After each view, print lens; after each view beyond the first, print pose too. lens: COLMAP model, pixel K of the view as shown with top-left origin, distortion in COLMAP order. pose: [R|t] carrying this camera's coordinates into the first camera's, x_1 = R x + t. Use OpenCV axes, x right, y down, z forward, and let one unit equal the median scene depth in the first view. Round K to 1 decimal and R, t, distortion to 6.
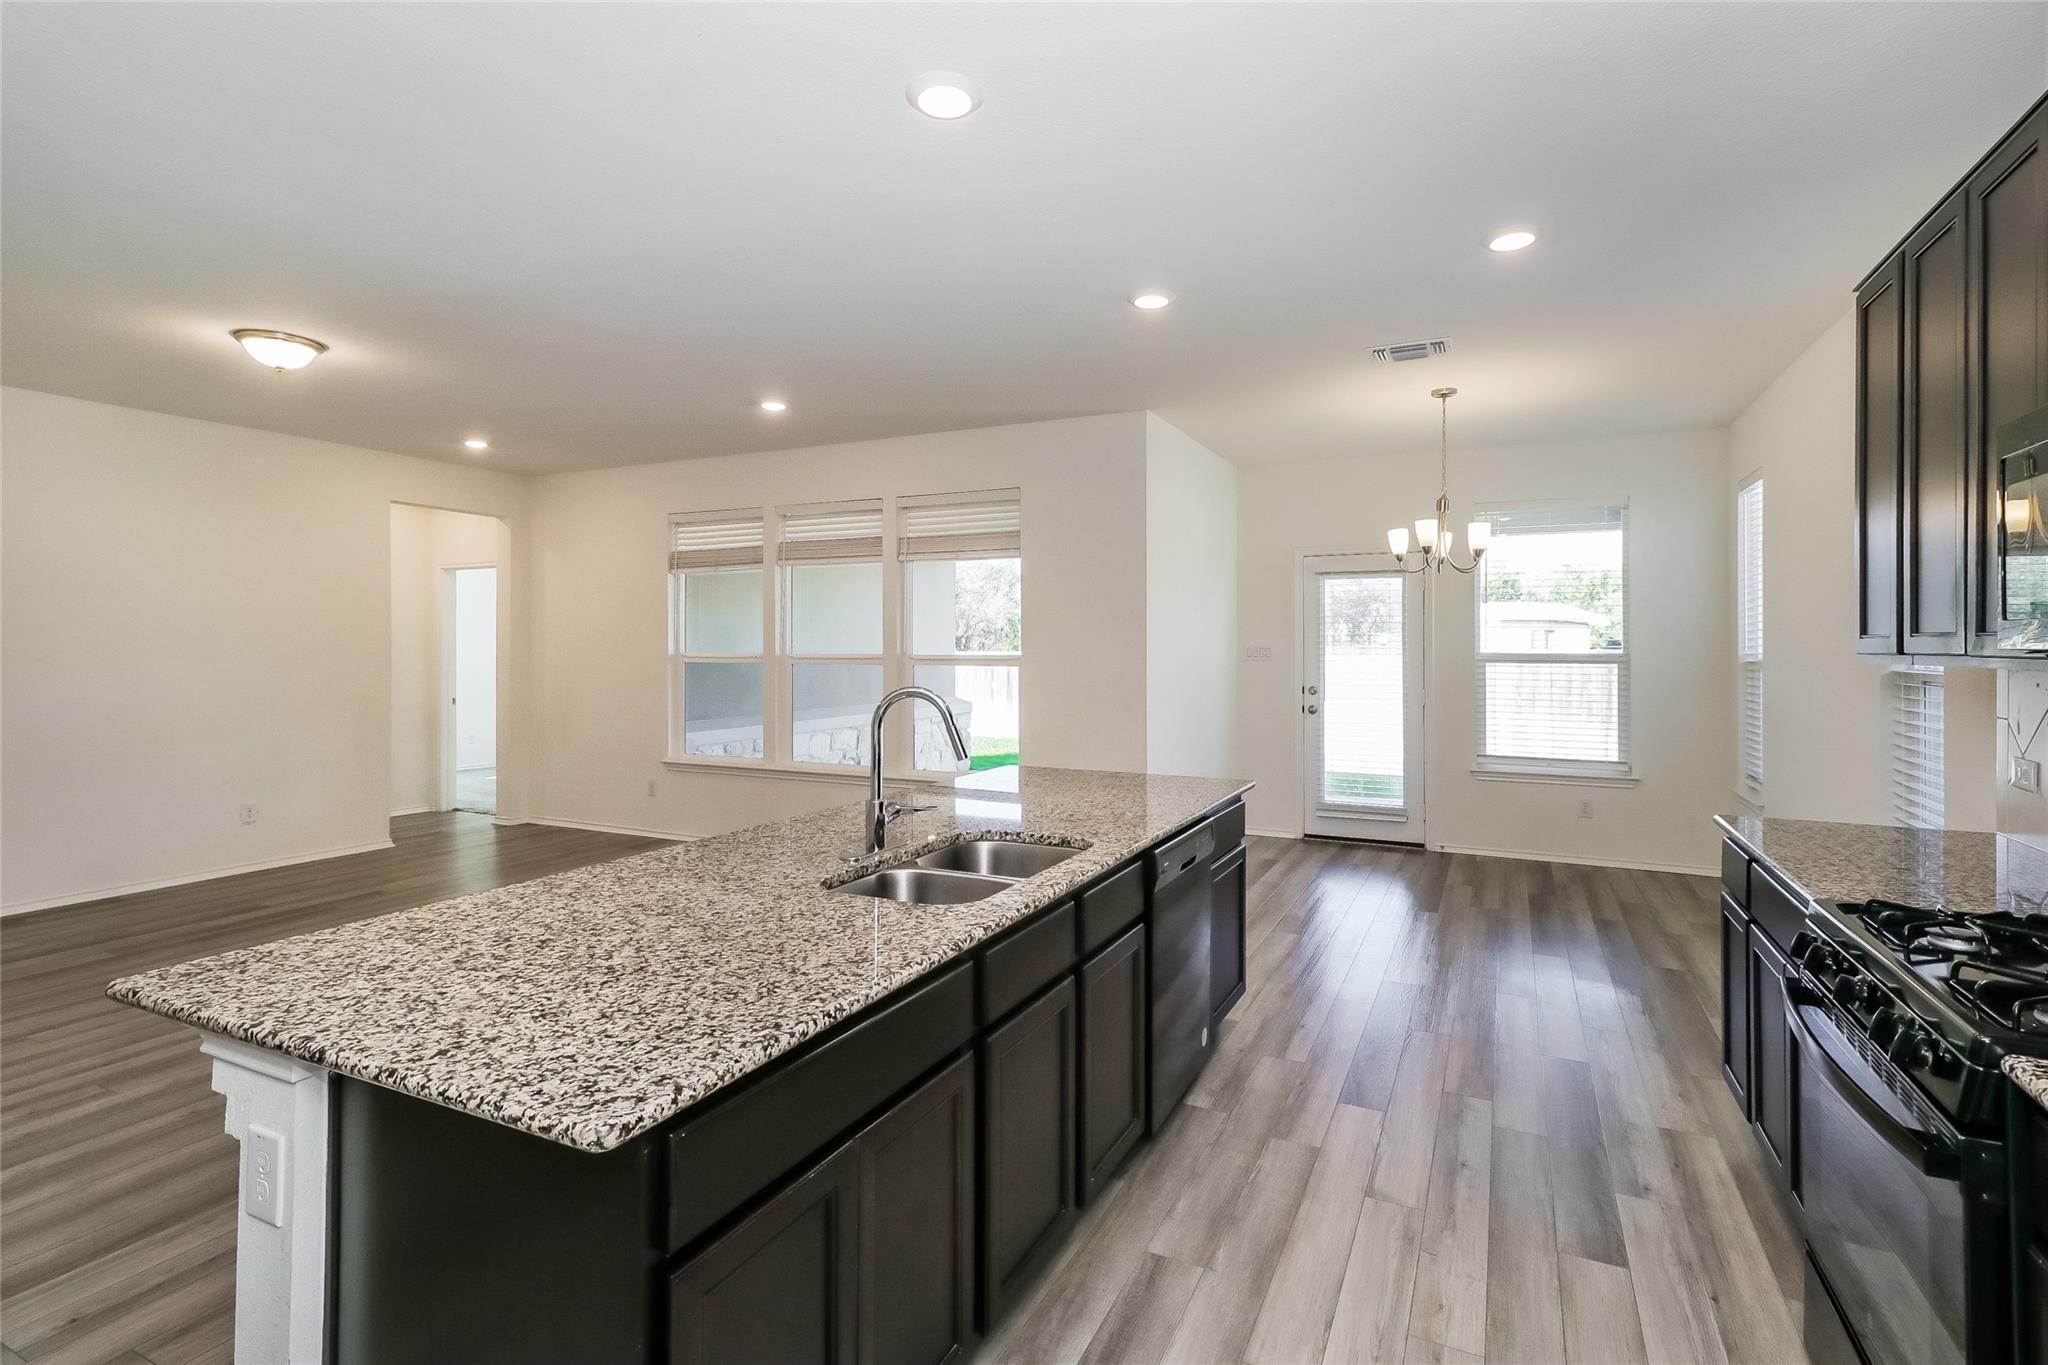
lens RADIAL K [[973.8, 0, 1027.7], [0, 973.8, 640.4], [0, 0, 1]] dist [0.012599, 0.000543]
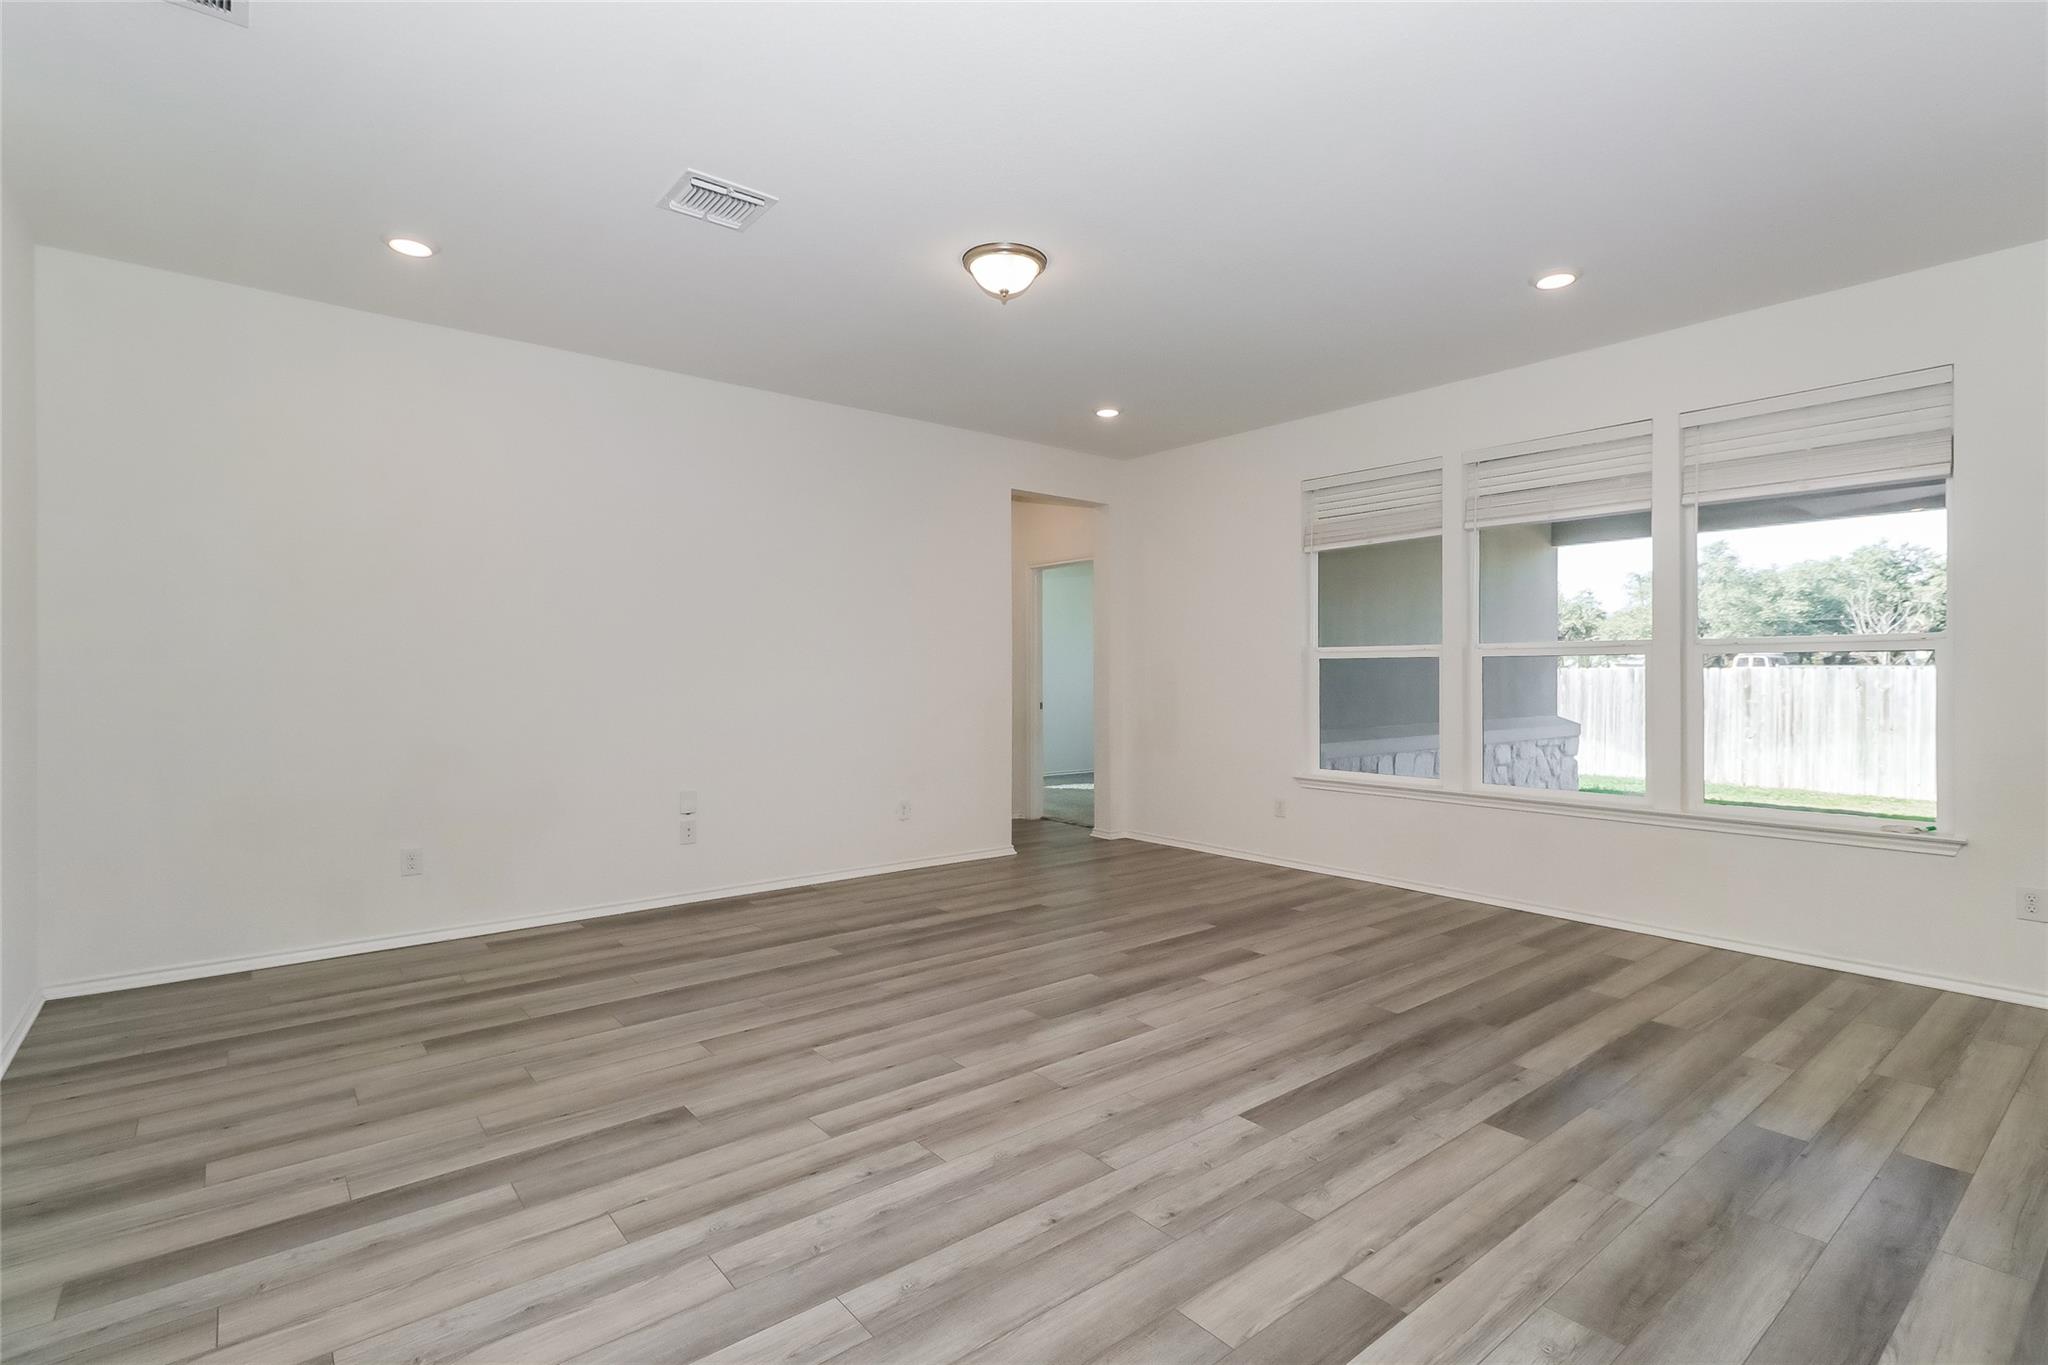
lens RADIAL K [[973.8, 0, 1017.8], [0, 973.8, 682.9], [0, 0, 1]] dist [0.012599, 0.000543]
pose [[0.906961, 0.000715, -0.421213, -0.628171], [0.006099, 0.999871, 0.014831, 0.076642], [0.421170, -0.016021, 0.906840, 0.373622]]
